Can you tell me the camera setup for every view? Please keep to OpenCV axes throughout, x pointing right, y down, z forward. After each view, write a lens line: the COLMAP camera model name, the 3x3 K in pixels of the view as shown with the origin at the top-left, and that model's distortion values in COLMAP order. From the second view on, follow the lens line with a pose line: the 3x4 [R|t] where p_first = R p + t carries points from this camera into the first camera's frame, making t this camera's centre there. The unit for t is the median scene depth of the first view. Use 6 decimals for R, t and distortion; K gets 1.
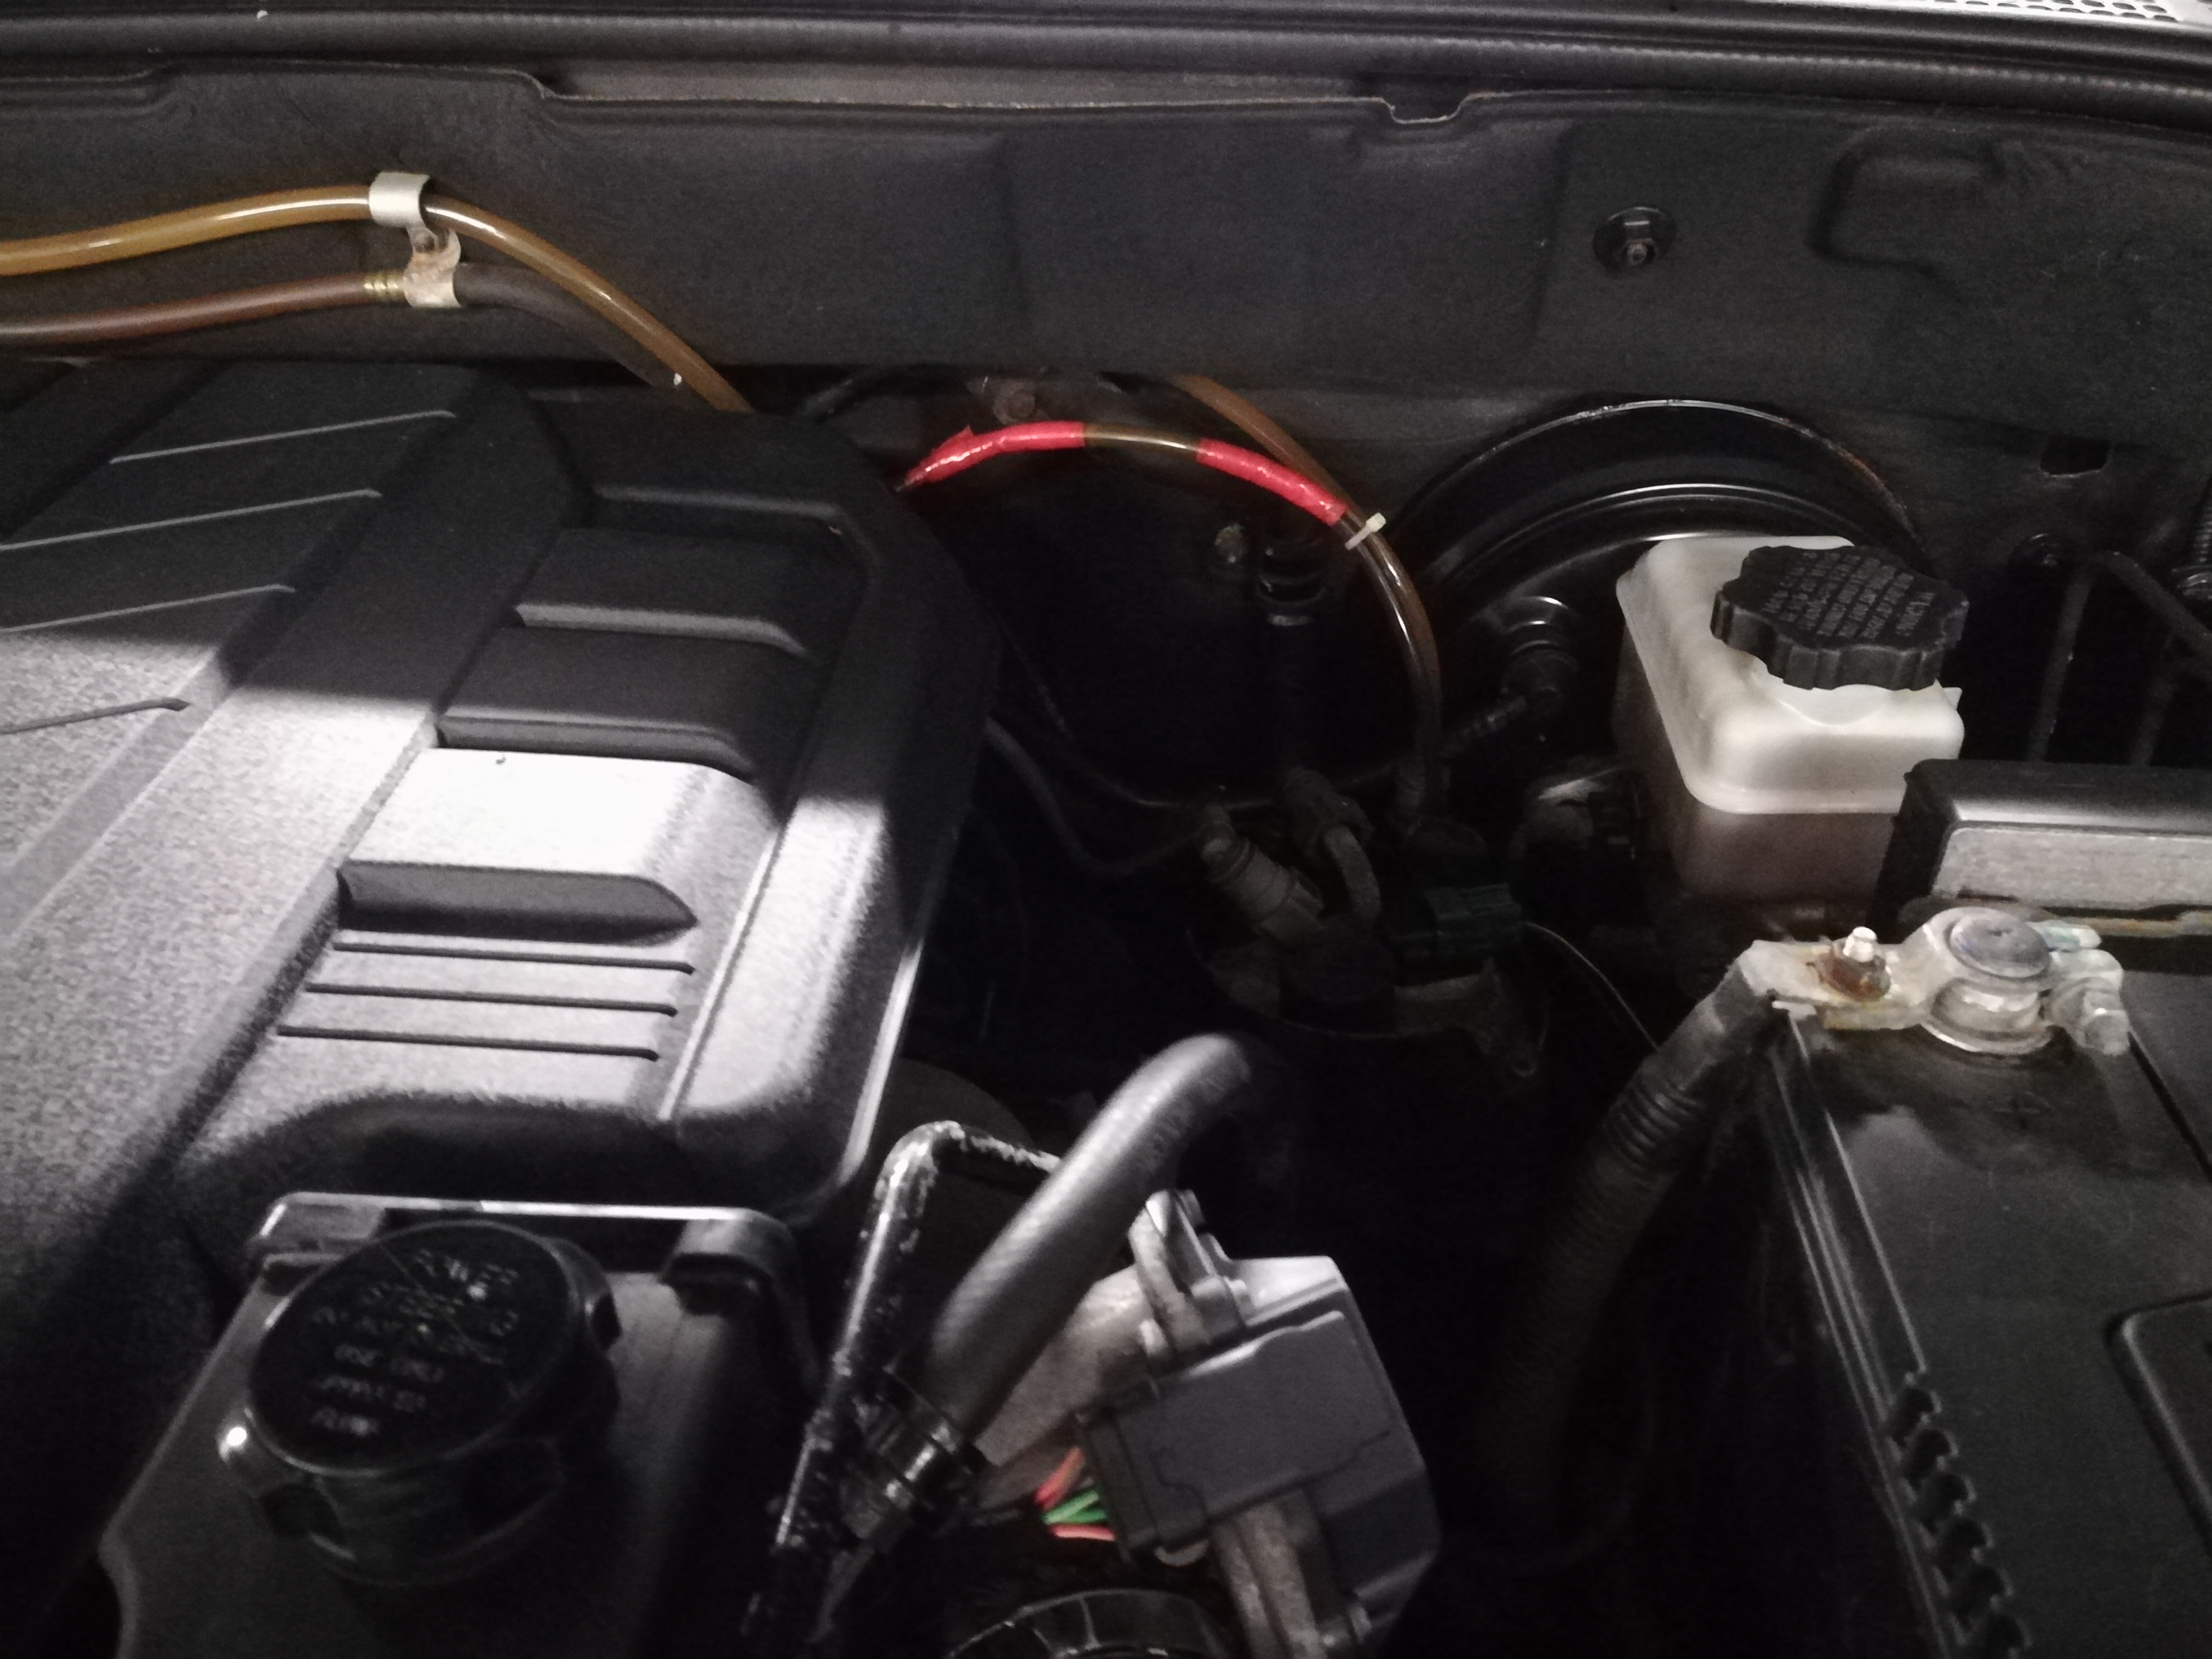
lens RADIAL K [[1690.2, 0, 1105.7], [0, 1690.2, 816.2], [0, 0, 1]] dist [-0.031312, 0.042484]
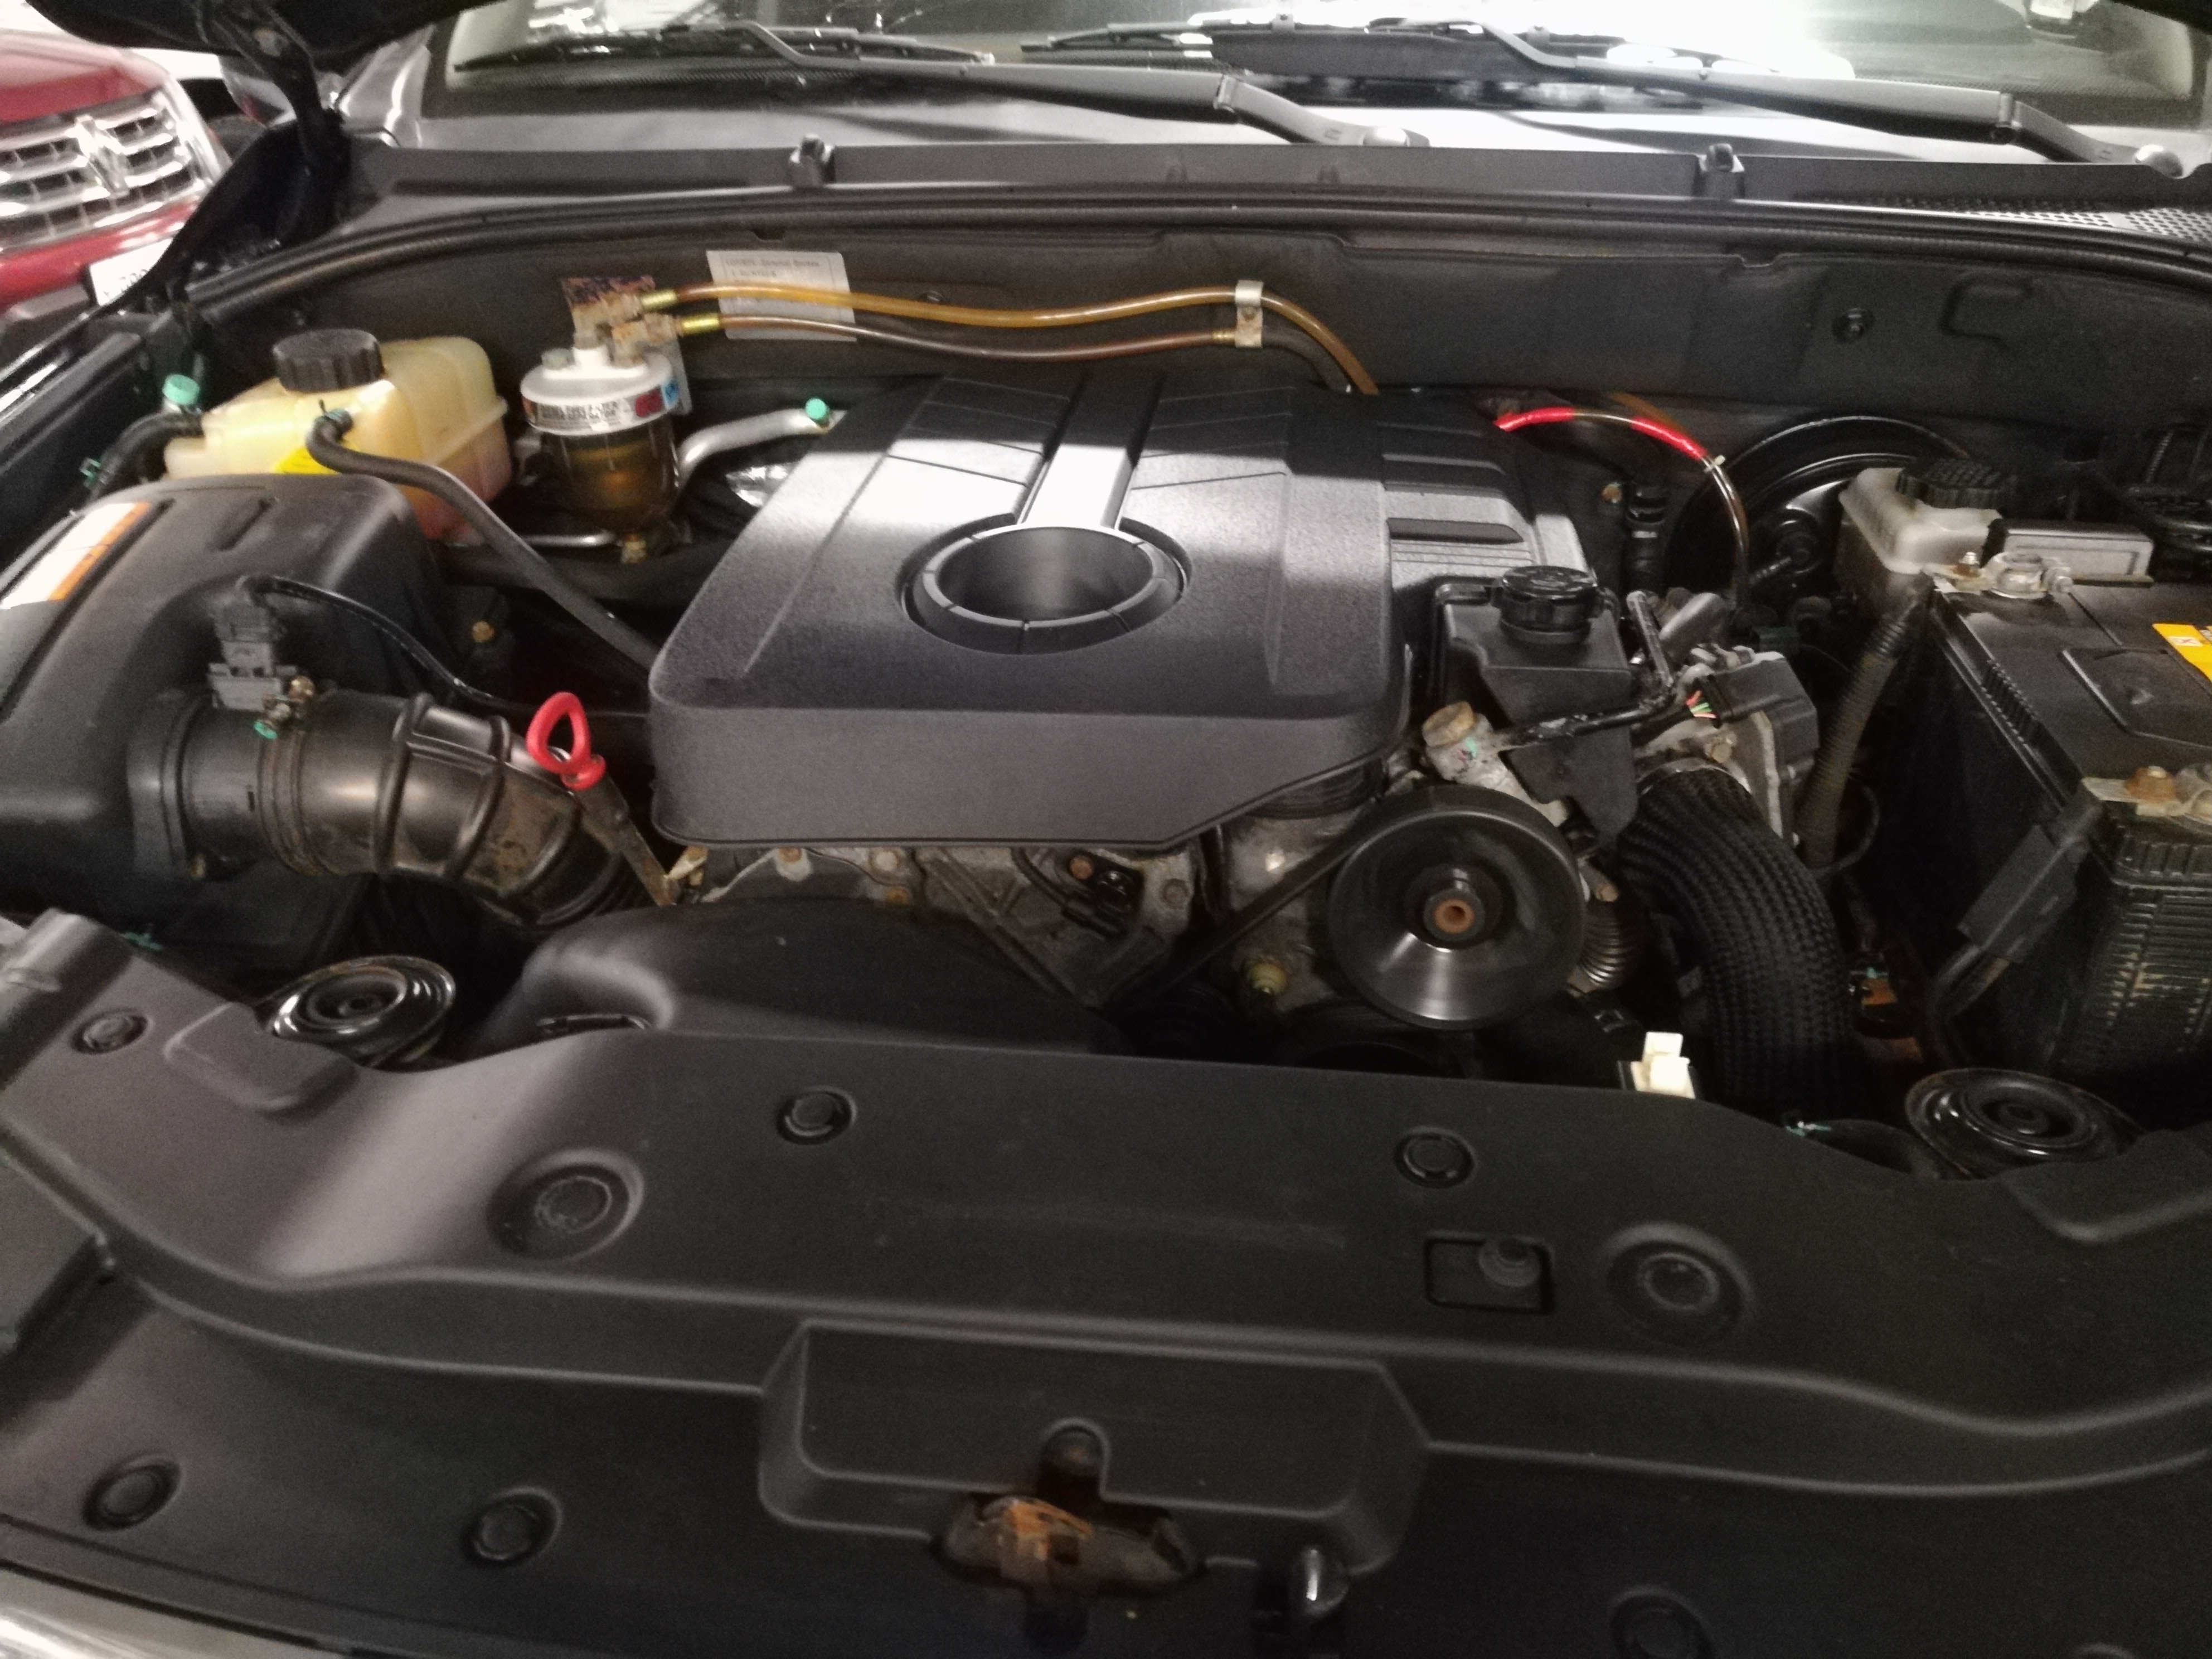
lens RADIAL K [[1690.2, 0, 1104.5], [0, 1690.2, 832.3], [0, 0, 1]] dist [-0.031312, 0.042484]
pose [[0.998380, 0.034110, -0.045549, -0.517625], [-0.038102, 0.995225, -0.089866, 0.528950], [0.042266, 0.091456, 0.994912, -1.099874]]
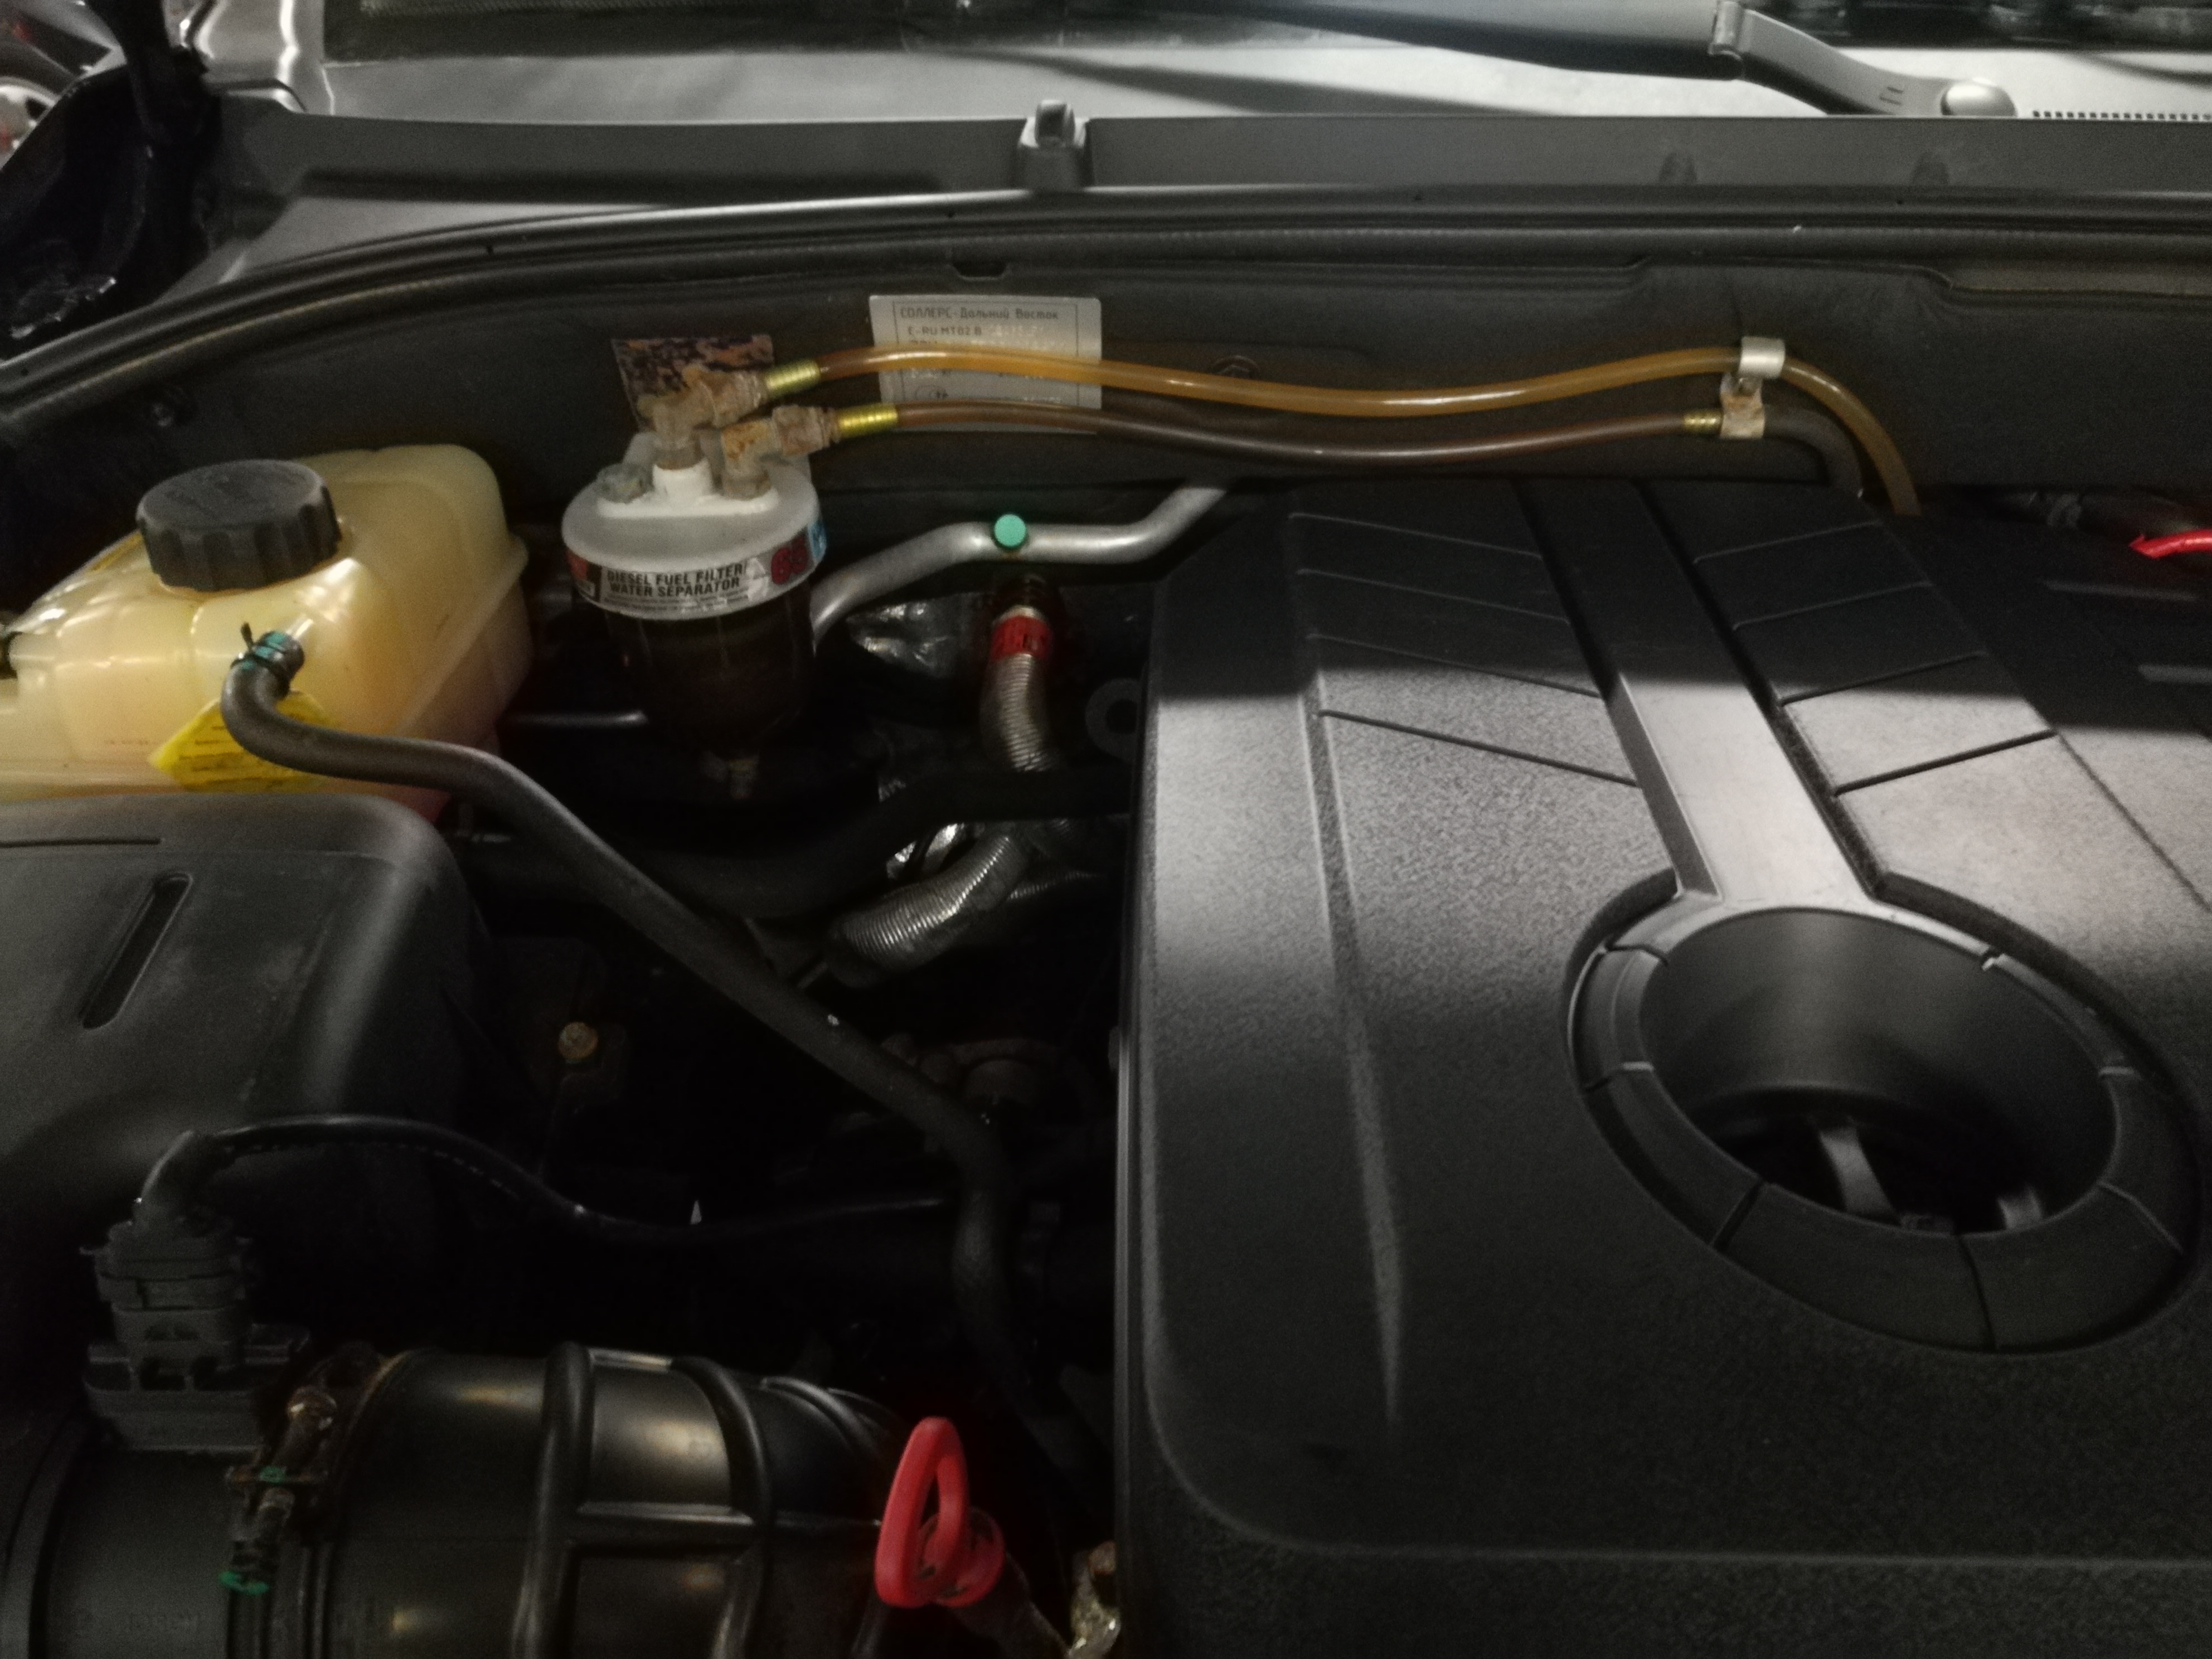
lens RADIAL K [[1690.2, 0, 1105.8], [0, 1690.2, 838.1], [0, 0, 1]] dist [-0.031312, 0.042484]
pose [[0.998979, -0.006001, 0.044773, -1.059785], [0.007869, 0.999101, -0.041654, 0.057447], [-0.044483, 0.041964, 0.998128, -0.277316]]
